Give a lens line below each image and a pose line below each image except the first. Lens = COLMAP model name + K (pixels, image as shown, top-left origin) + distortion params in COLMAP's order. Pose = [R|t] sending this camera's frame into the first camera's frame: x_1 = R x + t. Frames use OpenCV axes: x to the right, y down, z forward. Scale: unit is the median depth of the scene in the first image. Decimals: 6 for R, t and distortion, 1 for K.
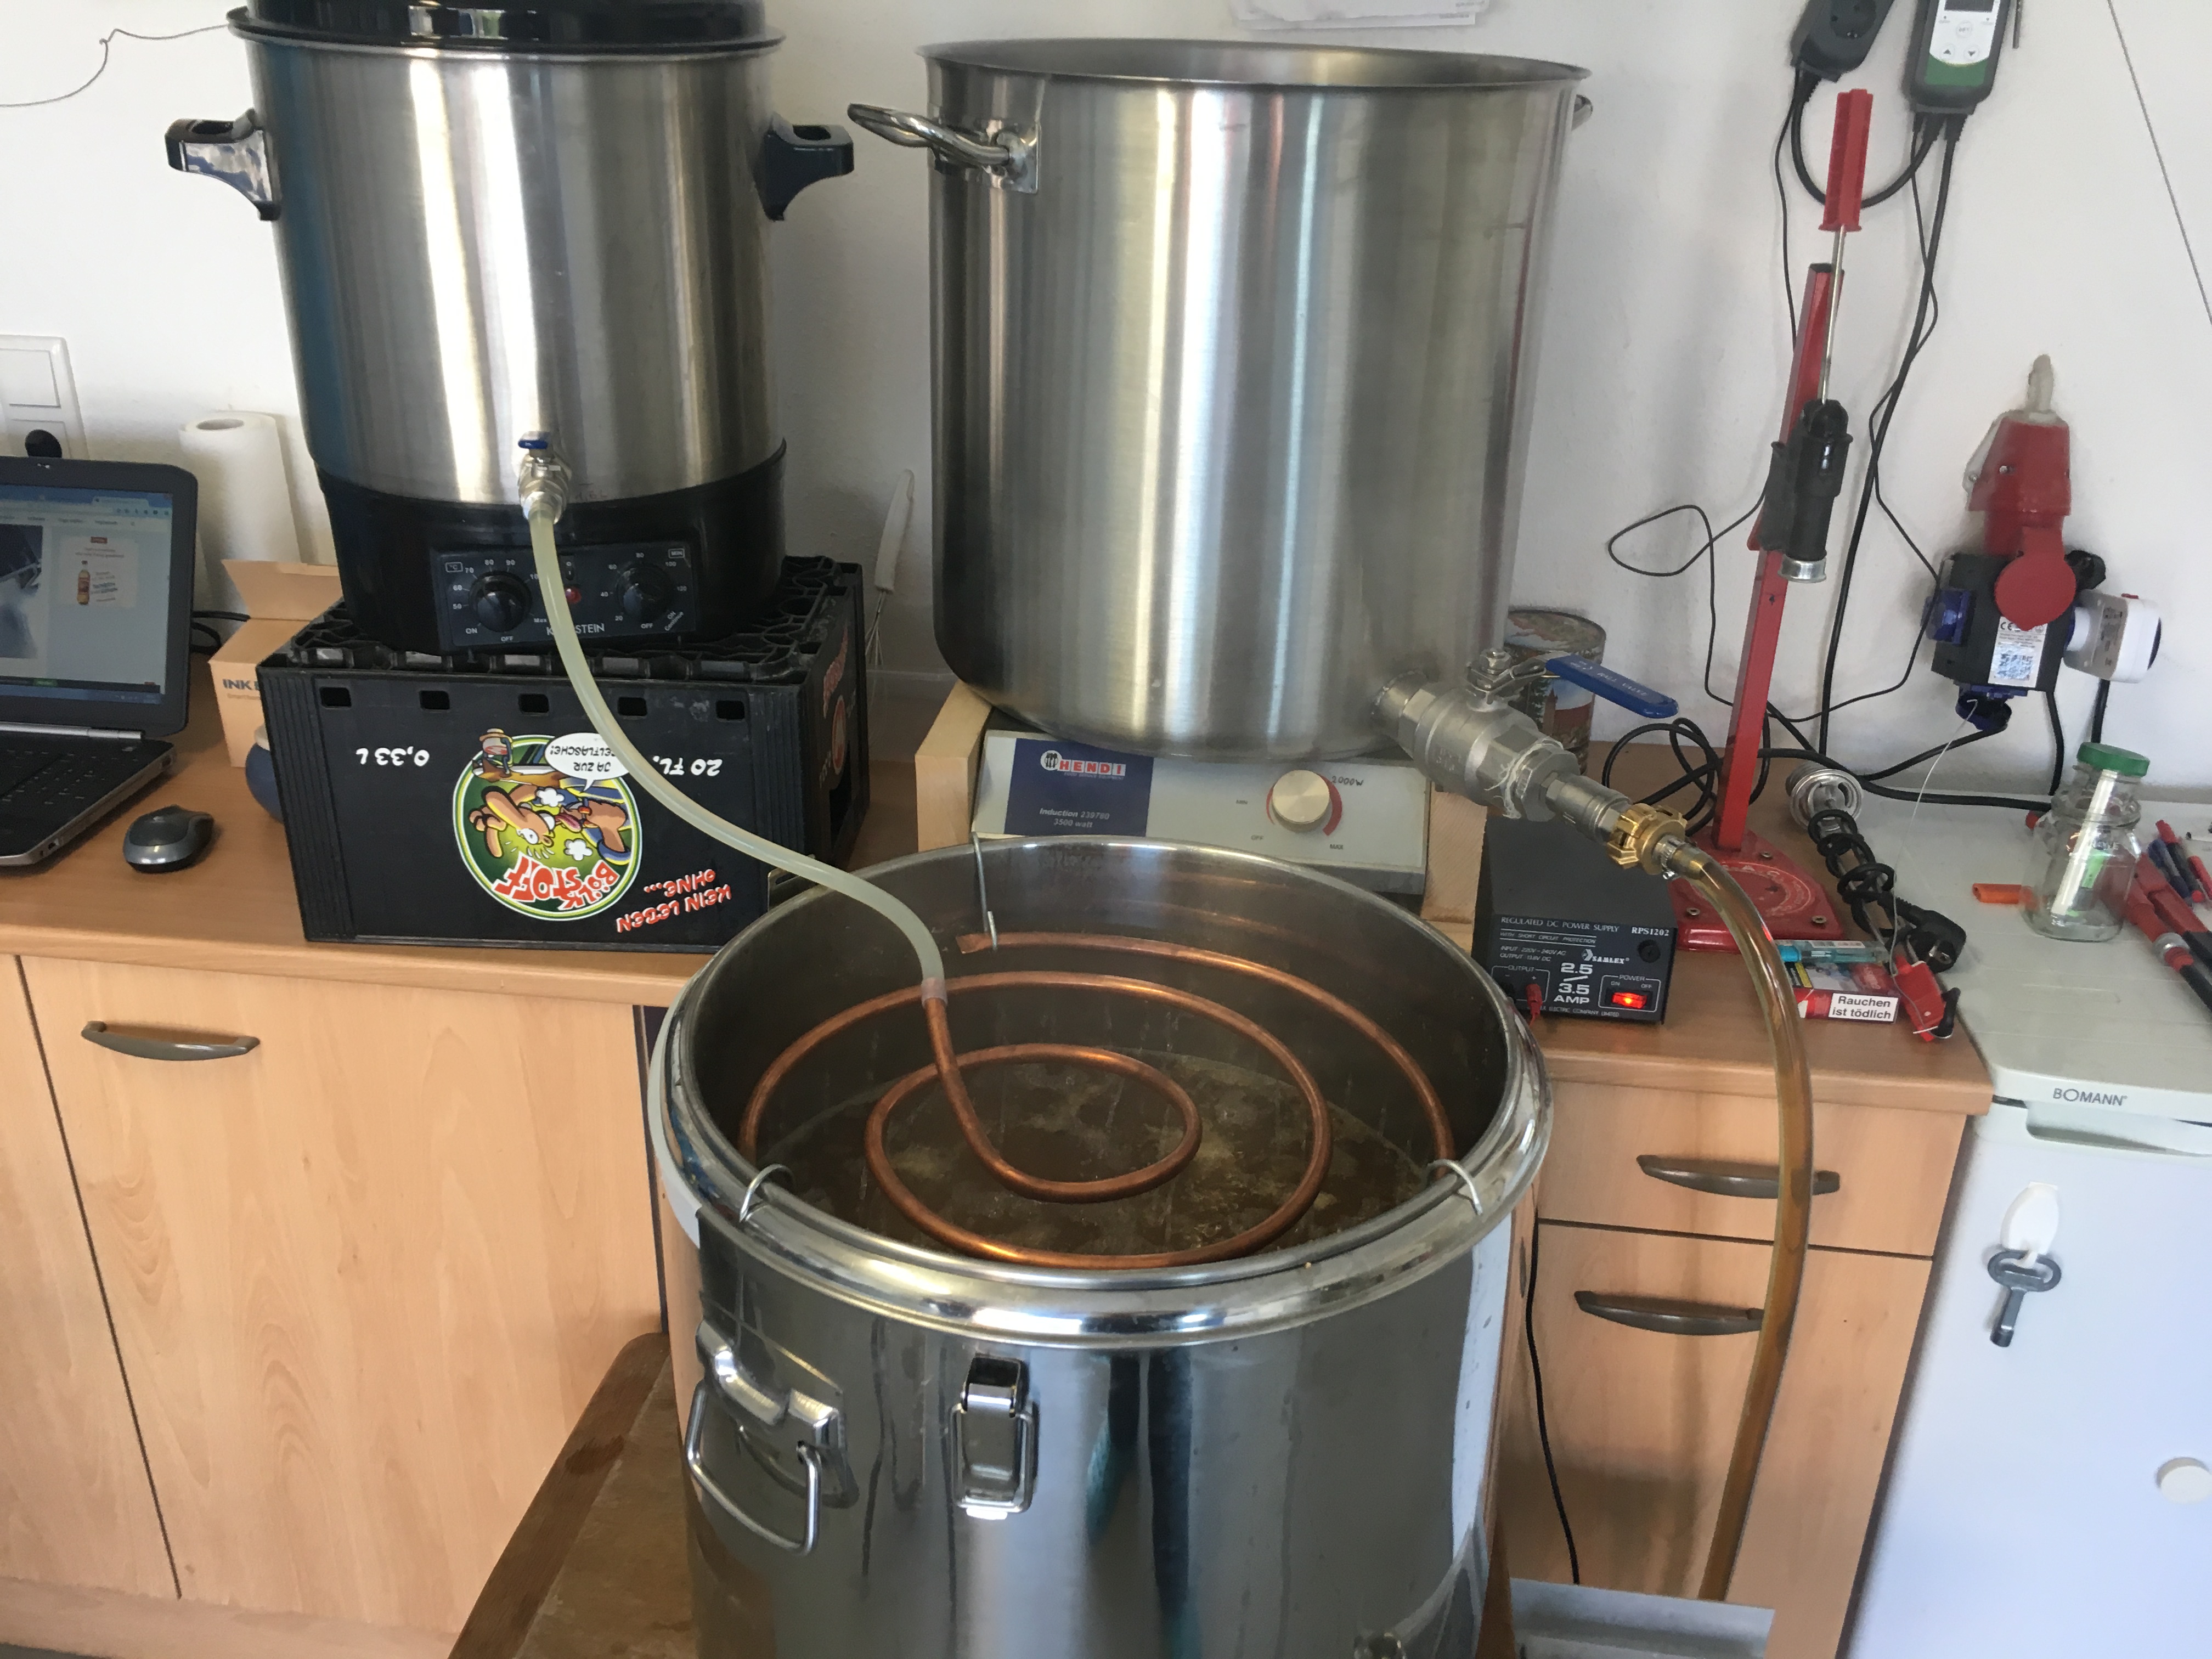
lens RADIAL K [[1908.2, 0, 1092.2], [0, 1908.2, 828.5], [0, 0, 1]] dist [0.088027, -0.132070]
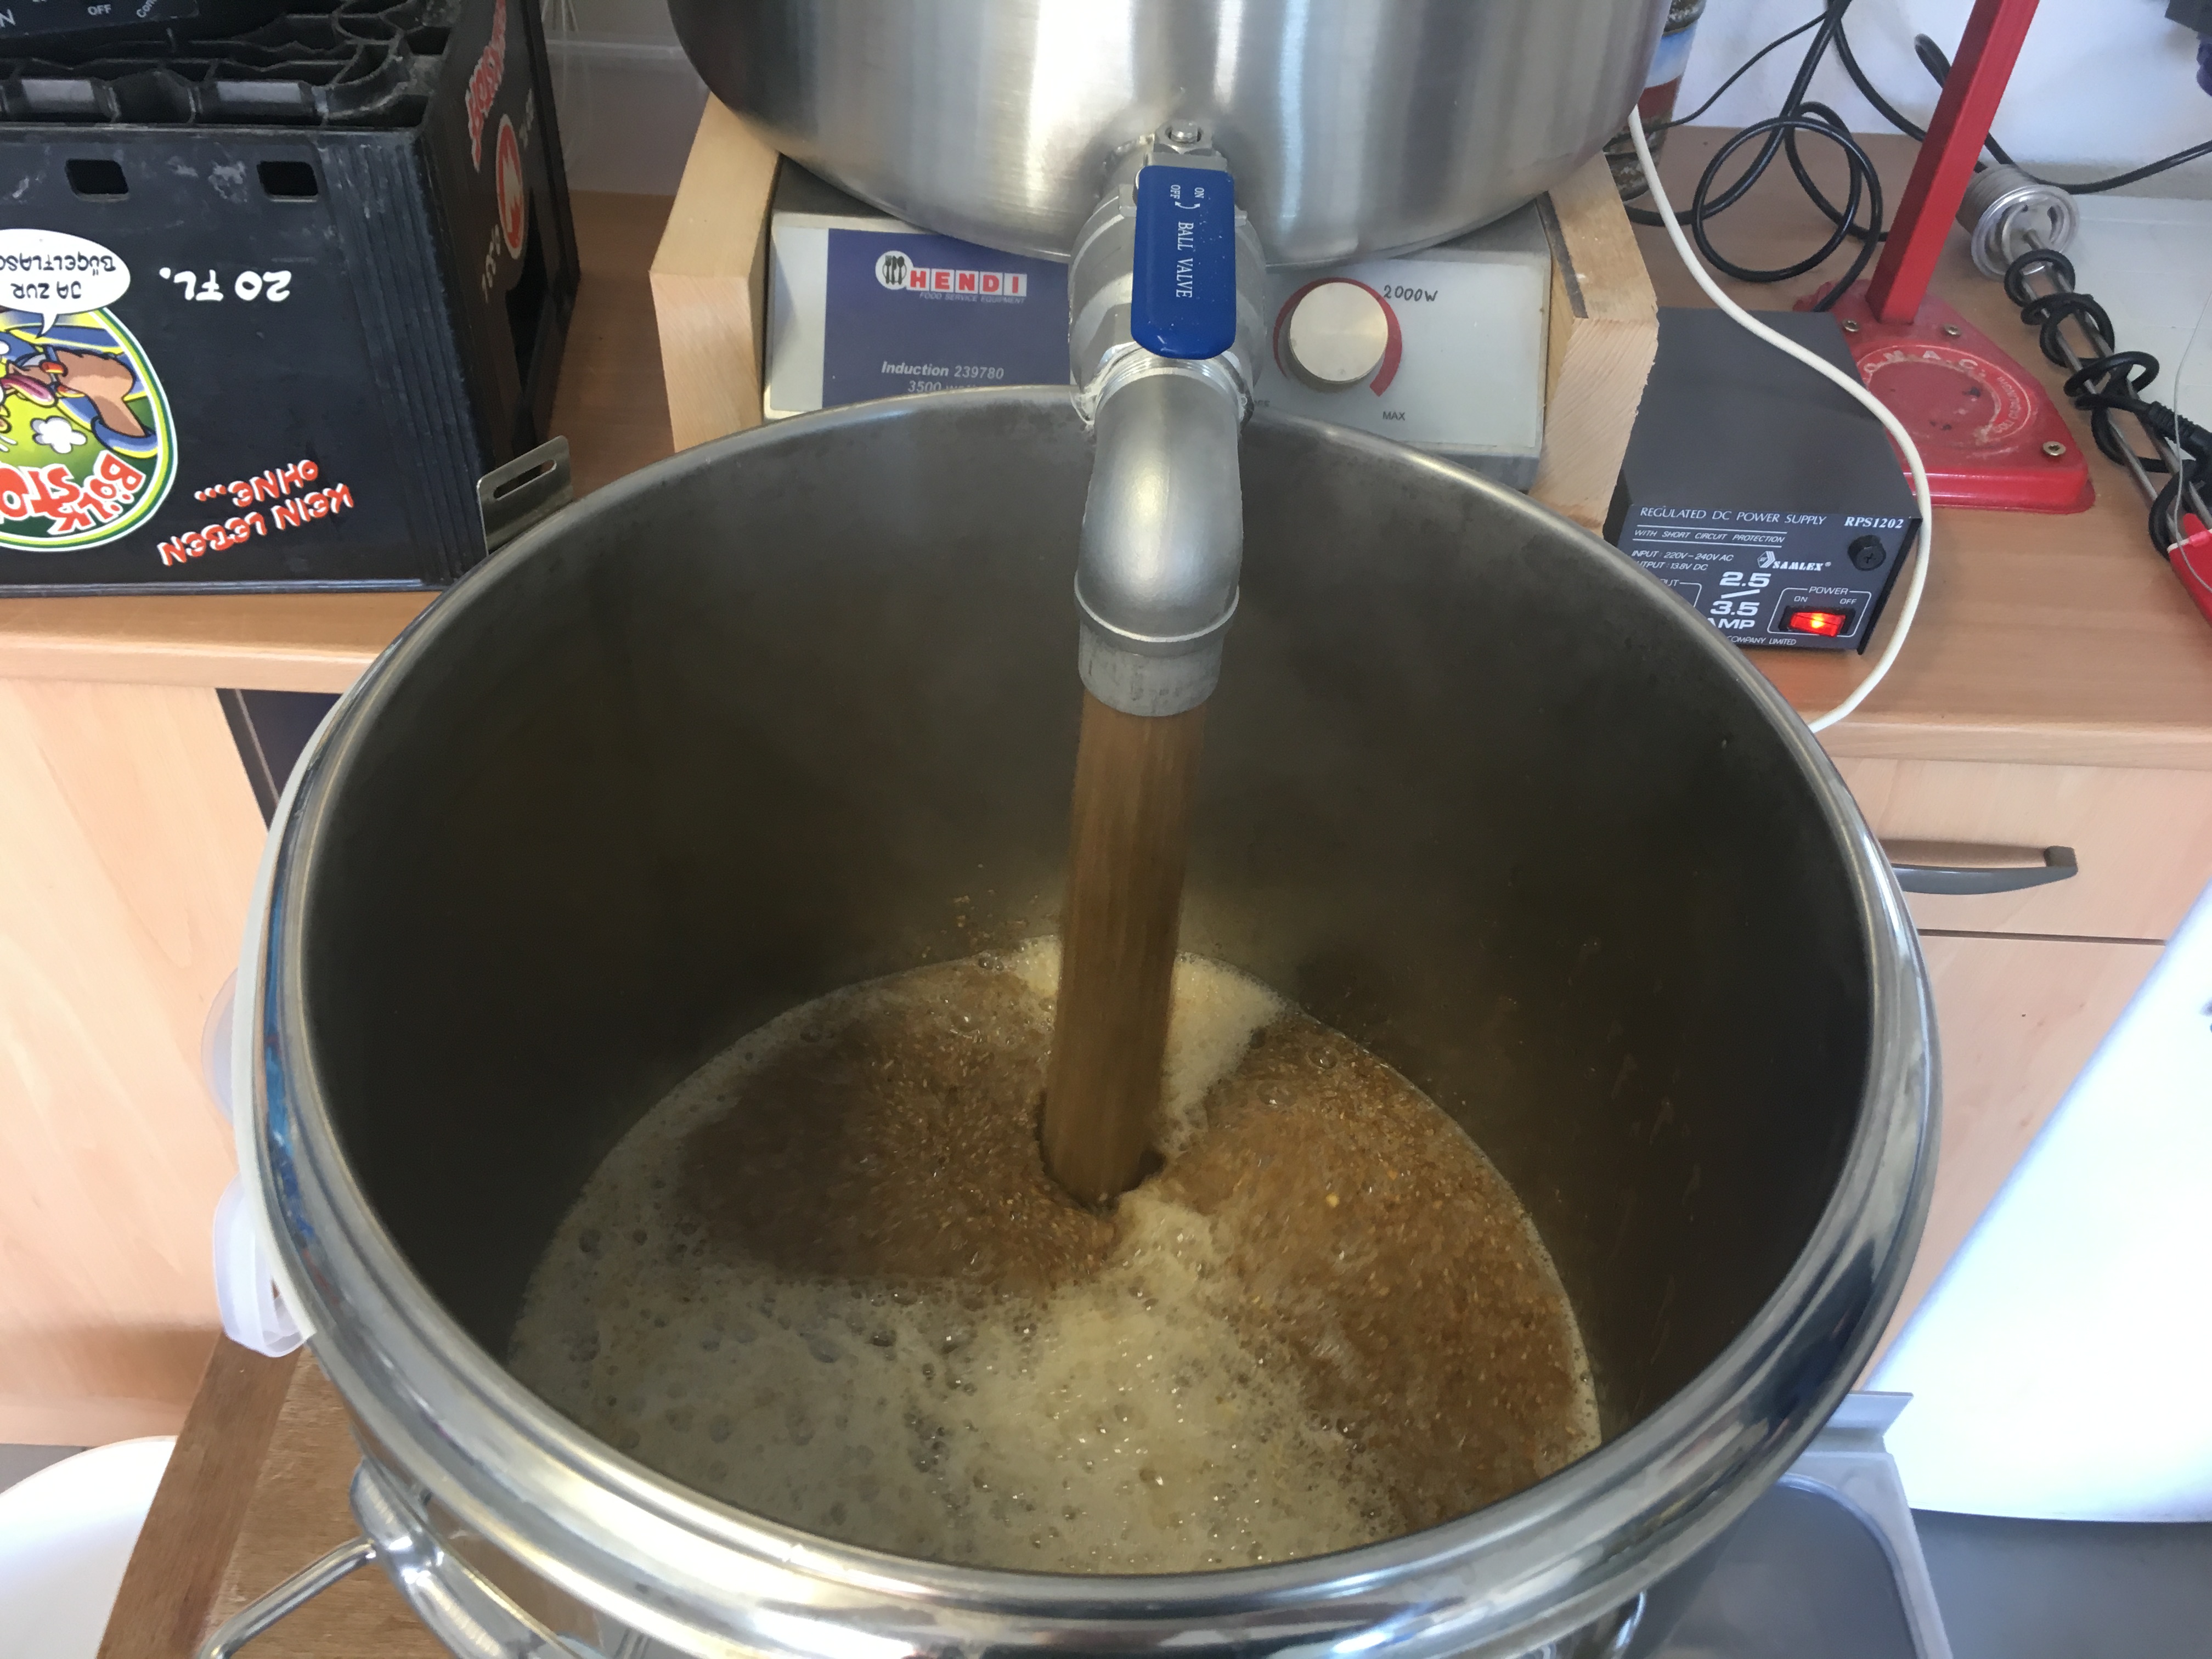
lens RADIAL K [[1908.2, 0, 1092.2], [0, 1908.2, 828.5], [0, 0, 1]] dist [0.088027, -0.132070]
pose [[0.992607, -0.059969, 0.105521, -0.033004], [0.019002, 0.935471, 0.352894, -0.077019], [-0.119874, -0.348280, 0.929694, 0.397079]]
